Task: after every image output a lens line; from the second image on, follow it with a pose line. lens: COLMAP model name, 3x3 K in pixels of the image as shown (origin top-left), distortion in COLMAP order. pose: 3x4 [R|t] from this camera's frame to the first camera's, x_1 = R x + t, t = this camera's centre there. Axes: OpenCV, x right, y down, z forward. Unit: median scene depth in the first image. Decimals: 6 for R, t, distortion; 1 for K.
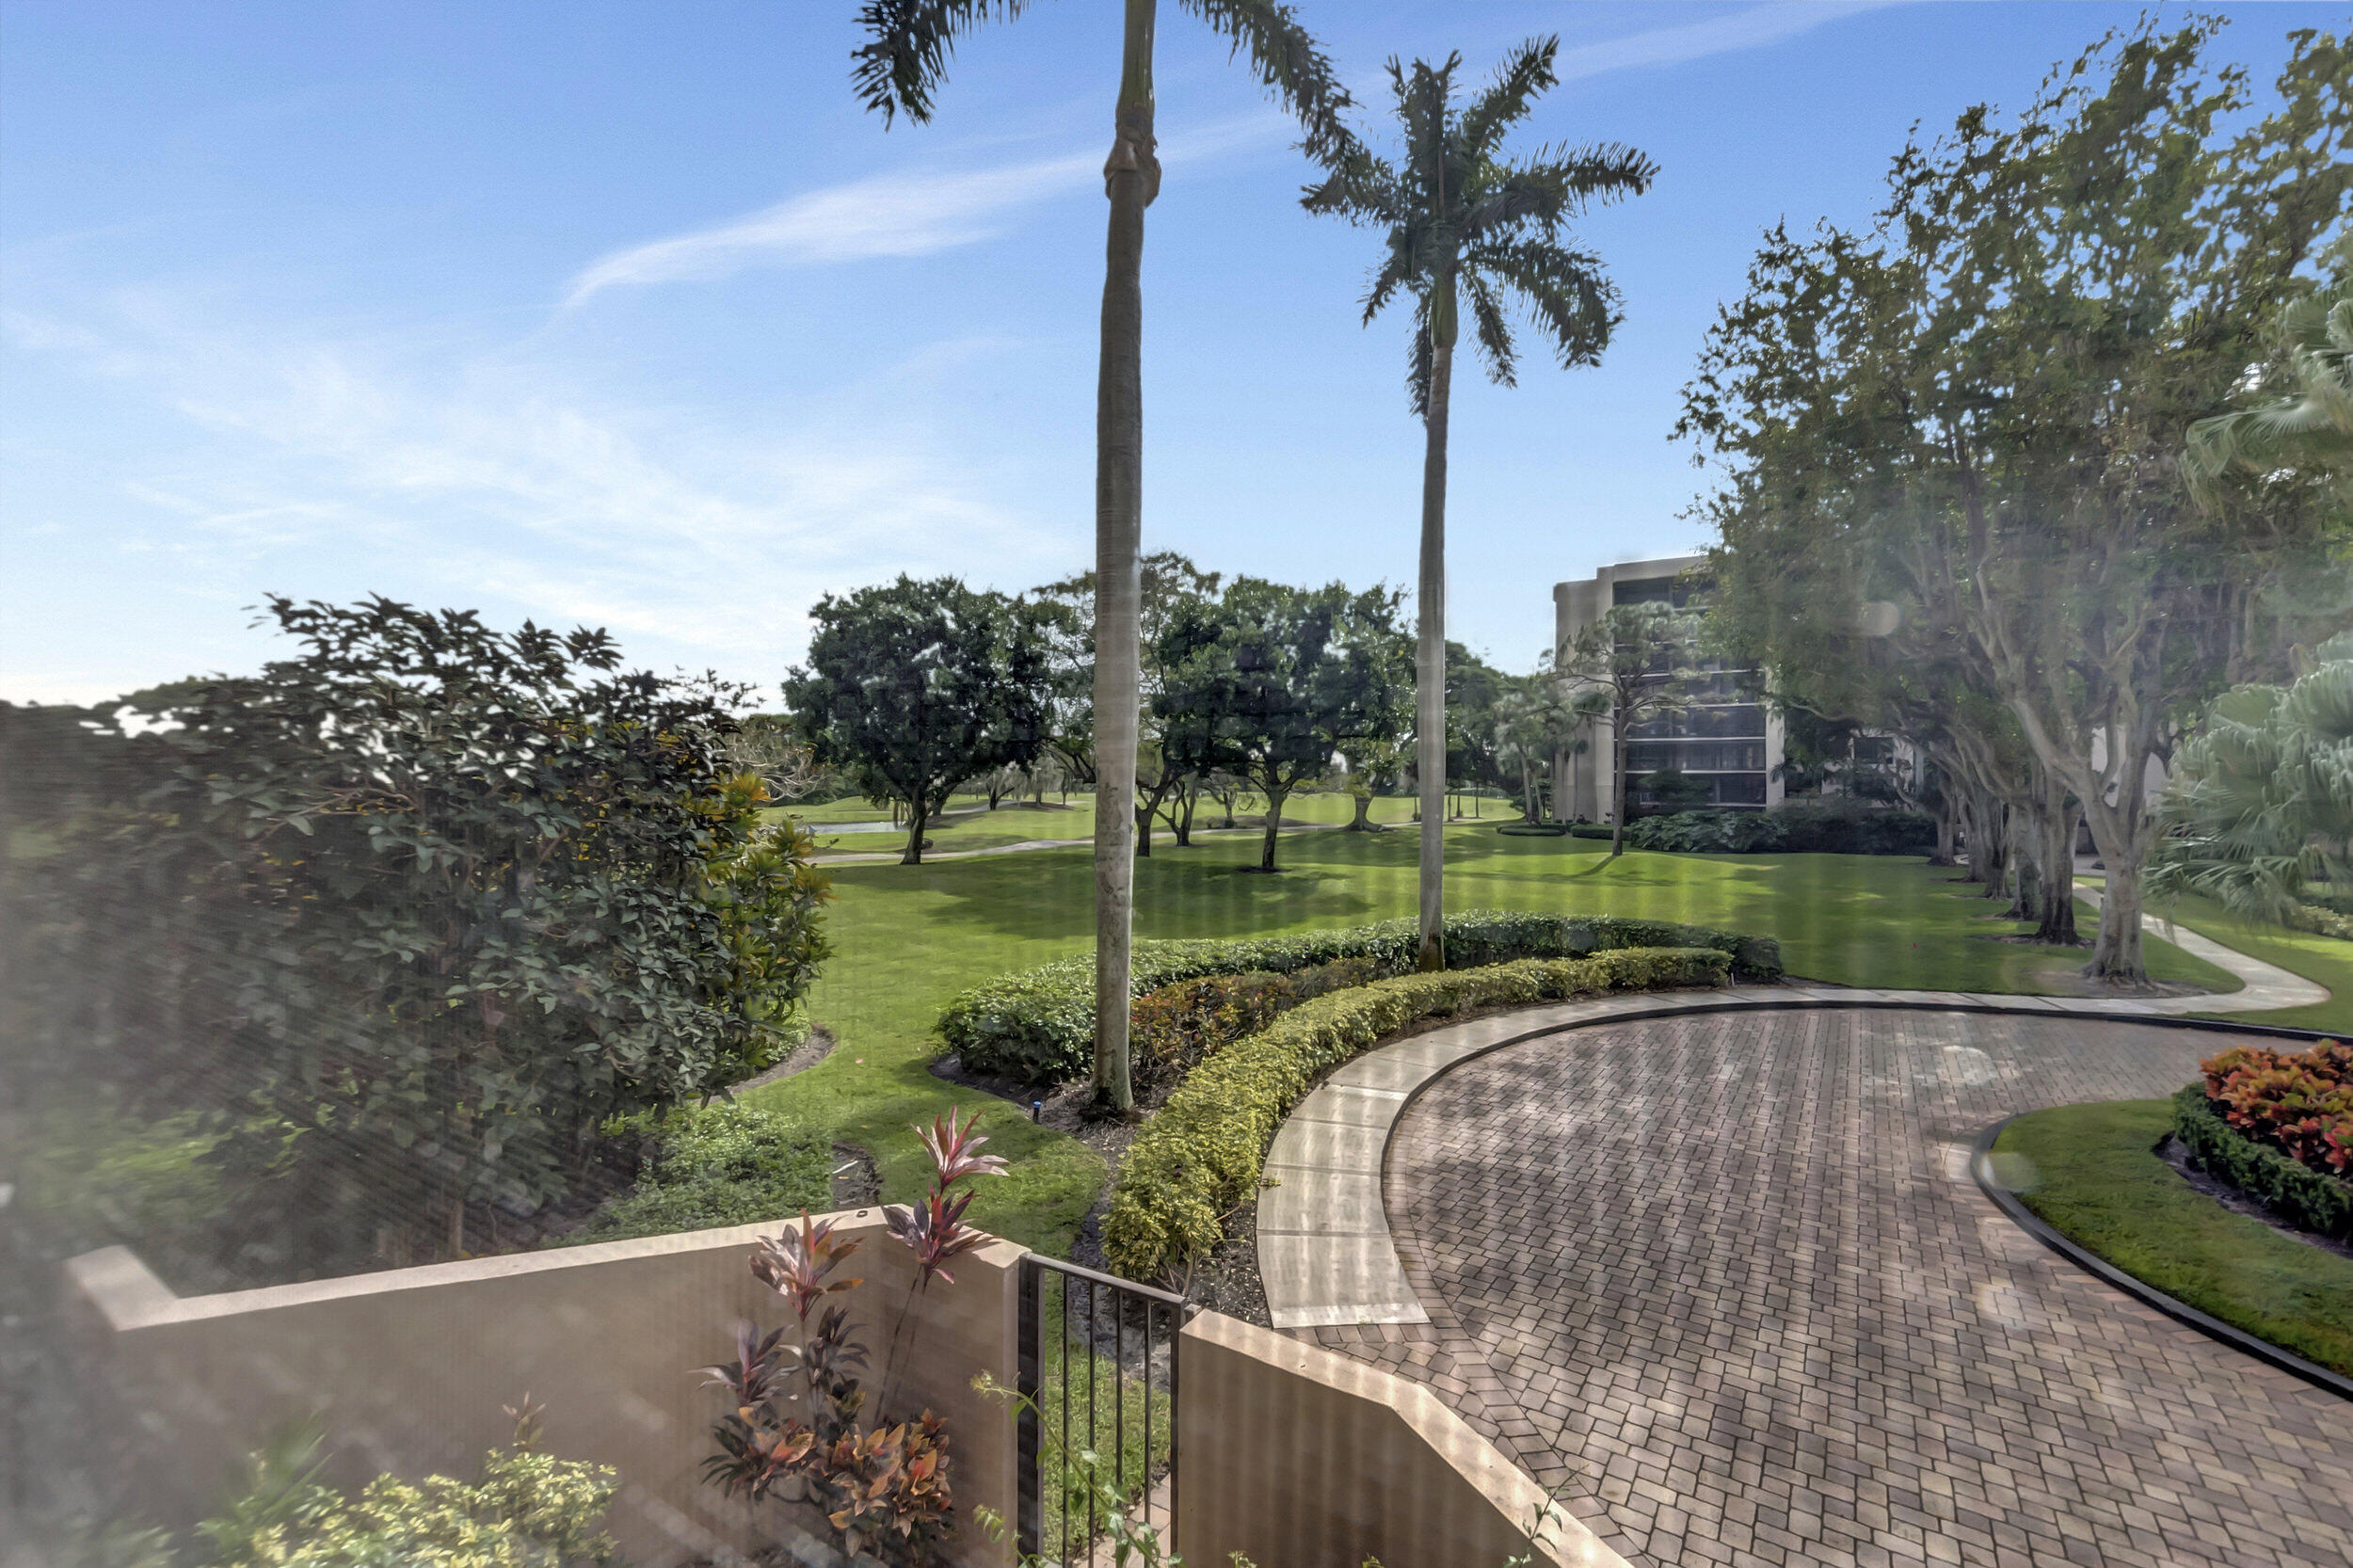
lens RADIAL K [[1041.7, 0, 1168.0], [0, 1041.7, 758.4], [0, 0, 1]] dist [-0.002626, 0.000257]
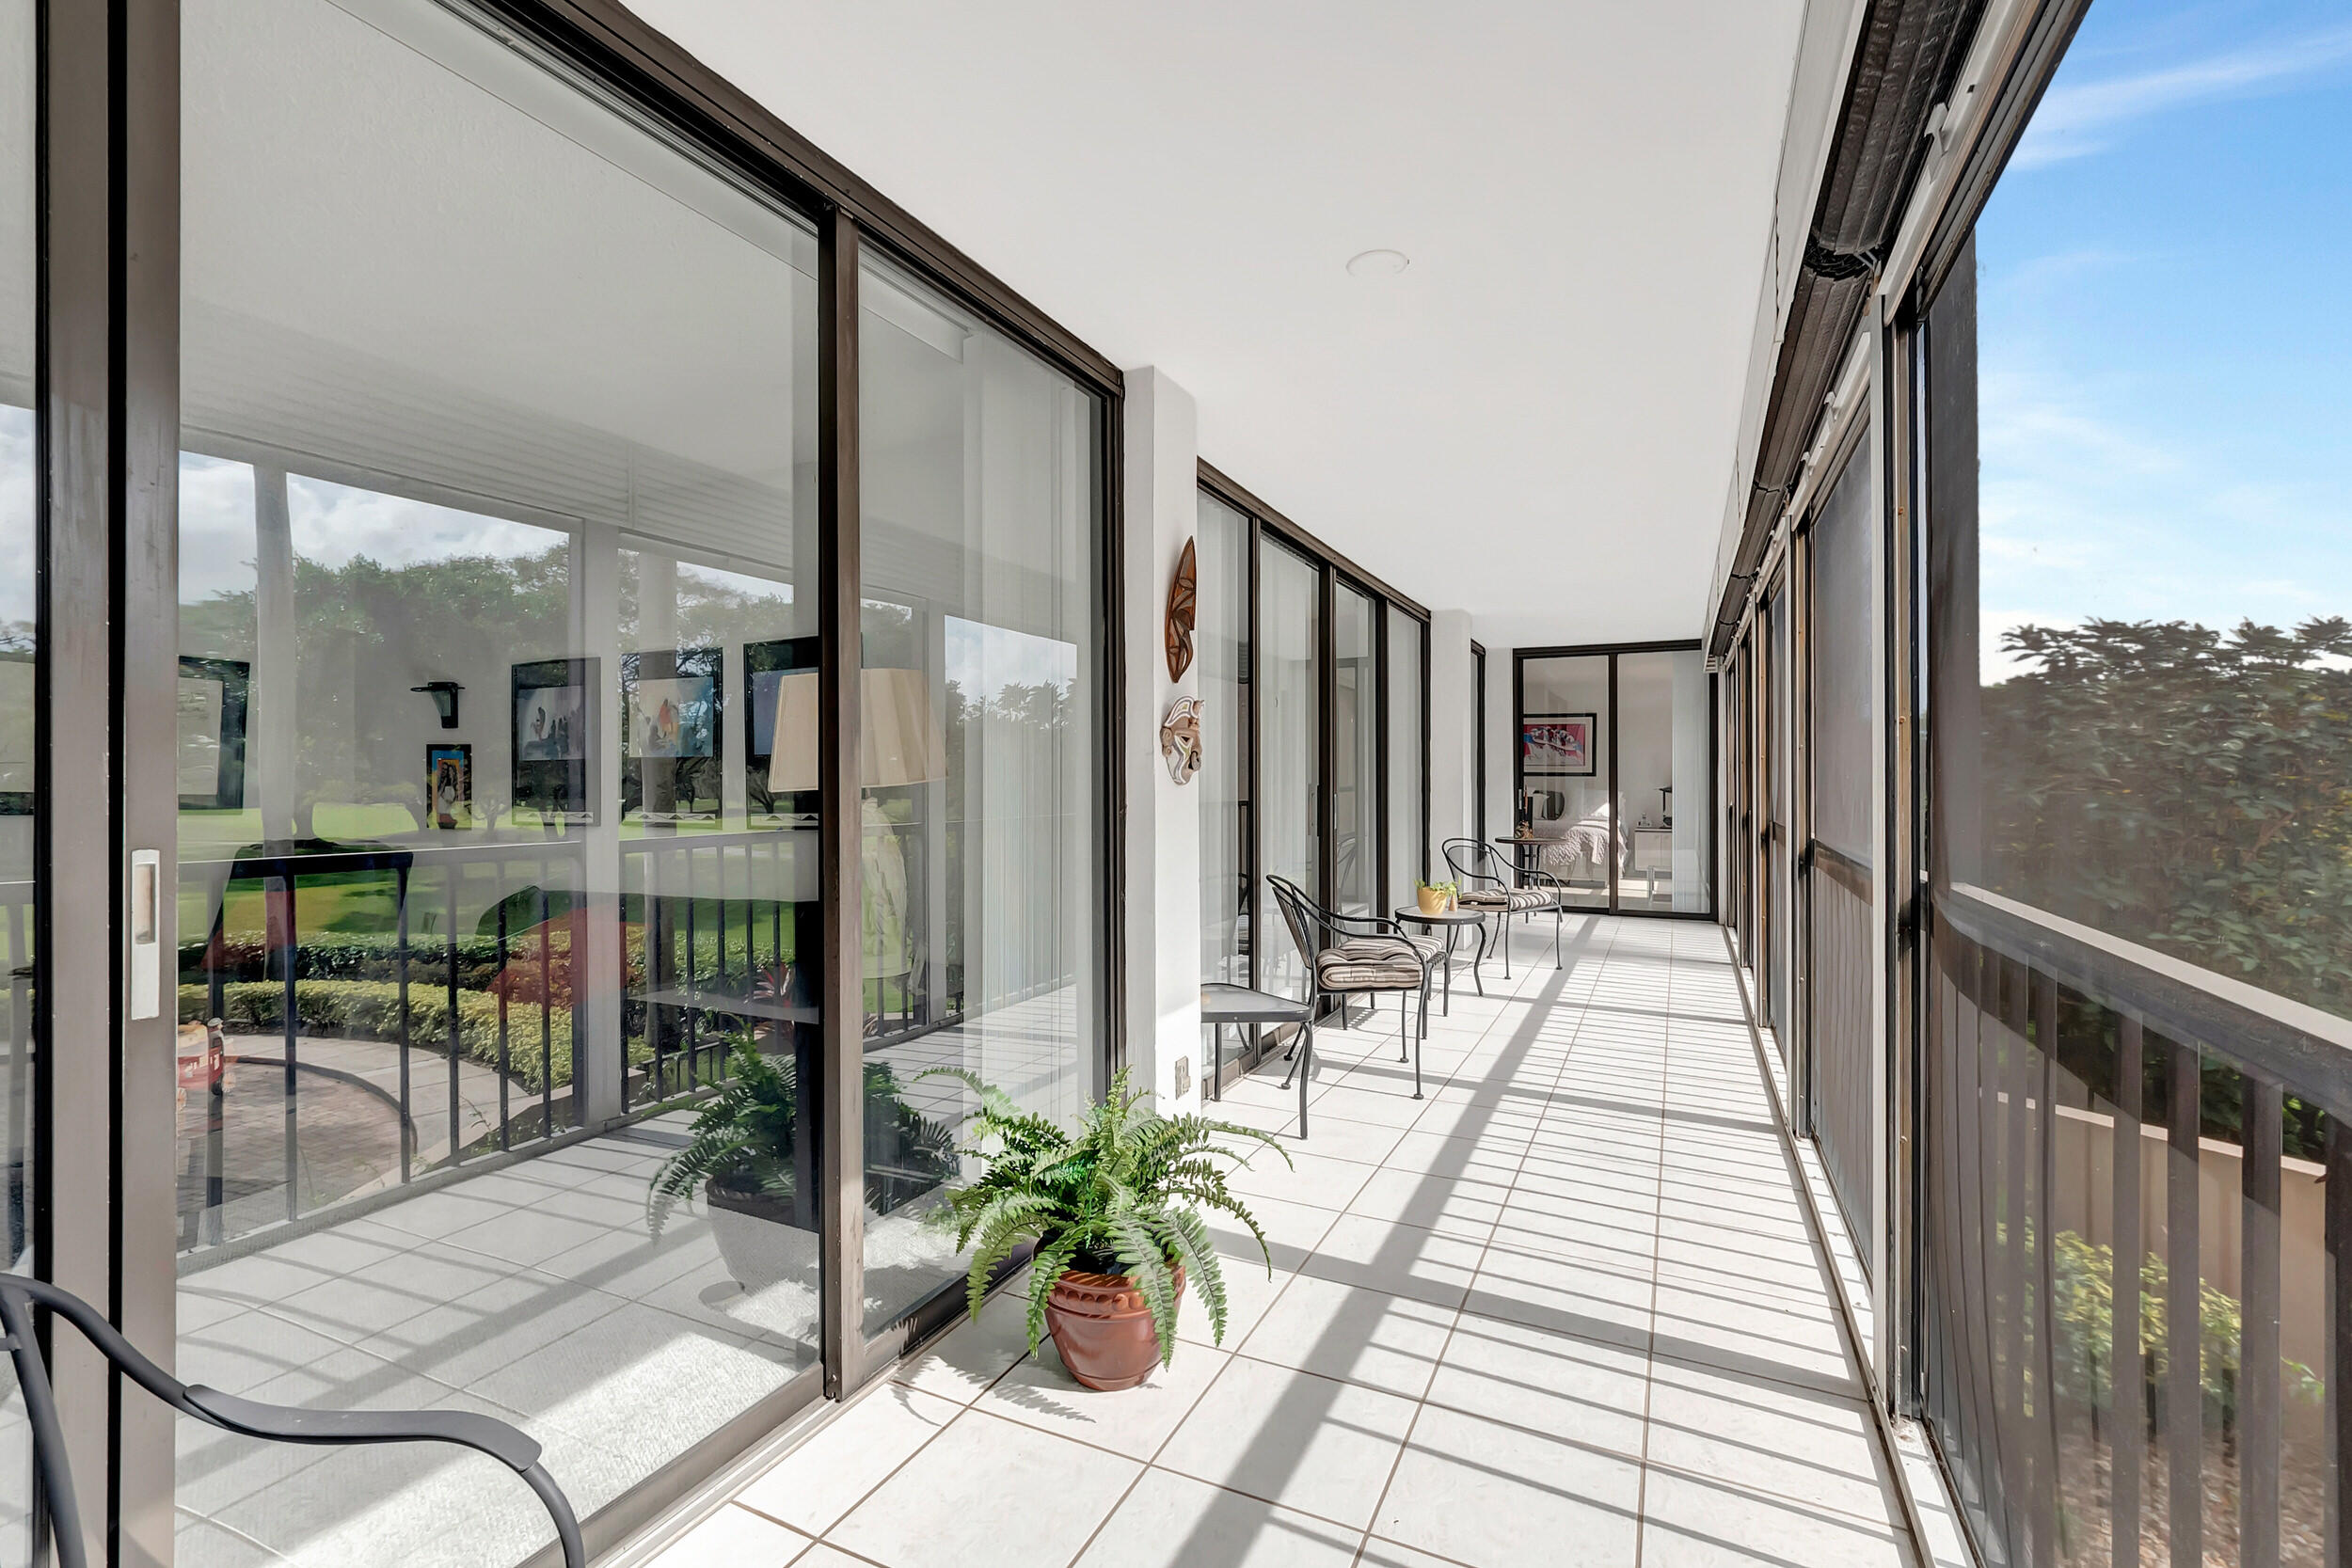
lens RADIAL K [[1041.2, 0, 1160.7], [0, 1041.2, 770.3], [0, 0, 1]] dist [-0.002626, 0.000257]
pose [[0.137246, -0.007839, -0.990506, 0.054607], [0.020390, 0.999779, -0.005087, 0.000944], [0.990327, -0.019498, 0.137376, -0.049073]]
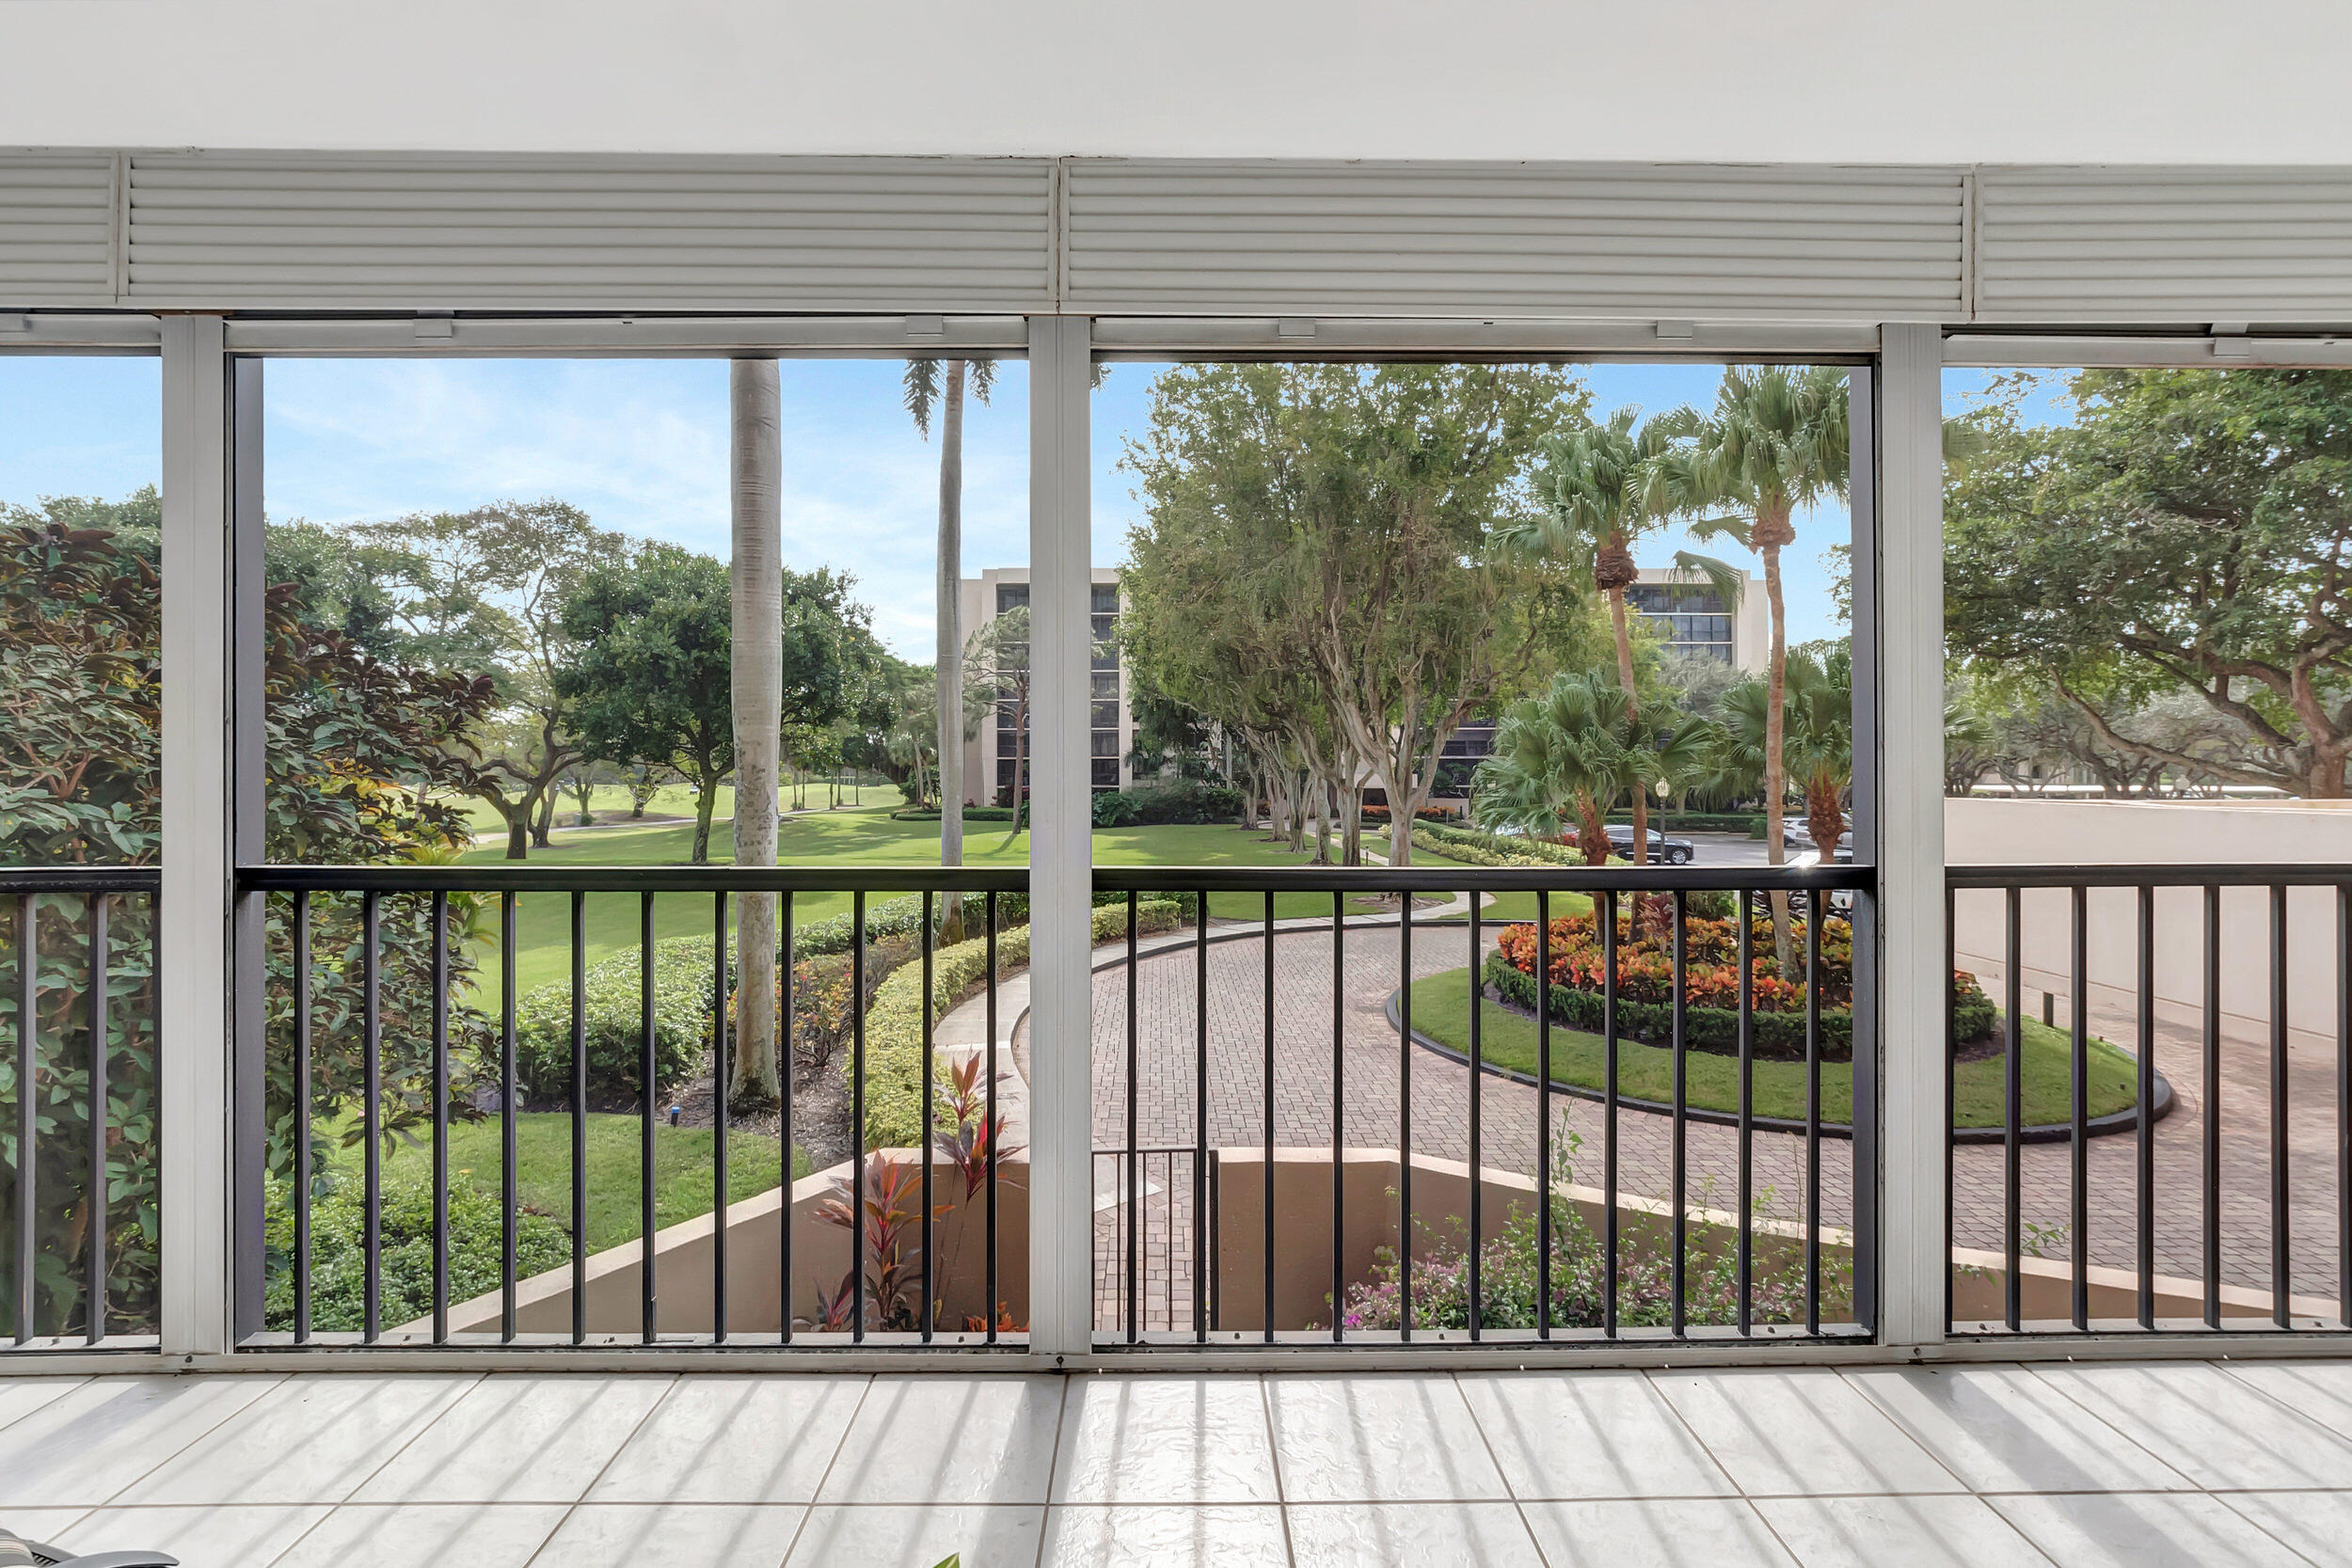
lens RADIAL K [[1041.2, 0, 1196.0], [0, 1041.2, 731.5], [0, 0, 1]] dist [-0.002626, 0.000257]
pose [[0.816090, 0.012514, 0.577789, -0.081345], [-0.004475, 0.999872, -0.015334, 0.001506], [-0.577907, 0.009929, 0.816042, -0.009503]]
